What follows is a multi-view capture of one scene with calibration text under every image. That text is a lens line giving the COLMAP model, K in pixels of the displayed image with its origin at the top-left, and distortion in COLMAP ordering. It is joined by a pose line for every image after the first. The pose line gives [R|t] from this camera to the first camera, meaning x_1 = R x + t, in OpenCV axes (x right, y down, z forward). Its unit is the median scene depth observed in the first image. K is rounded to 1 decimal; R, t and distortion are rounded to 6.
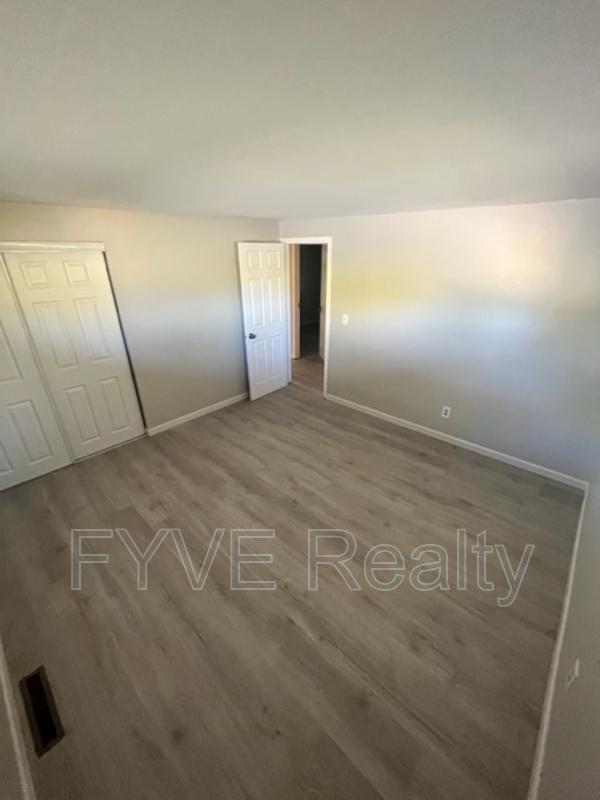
lens RADIAL K [[323.0, 0, 300.7], [0, 323.0, 399.4], [0, 0, 1]] dist [-0.002788, -0.000312]
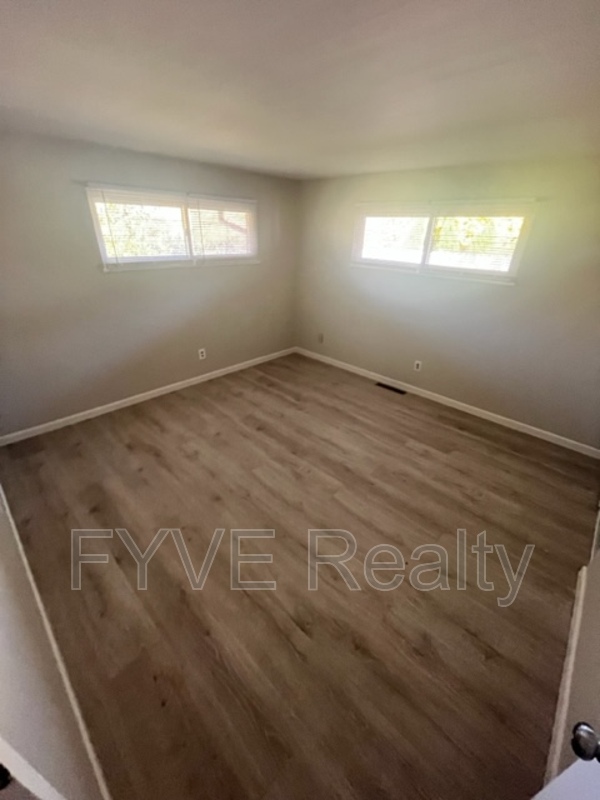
lens RADIAL K [[323.0, 0, 300.7], [0, 323.0, 399.4], [0, 0, 1]] dist [-0.002788, -0.000312]
pose [[-0.999563, -0.029420, -0.002718, -0.029406], [-0.020114, 0.610248, 0.791955, -0.575476], [-0.021641, 0.791664, -0.610574, 1.427515]]
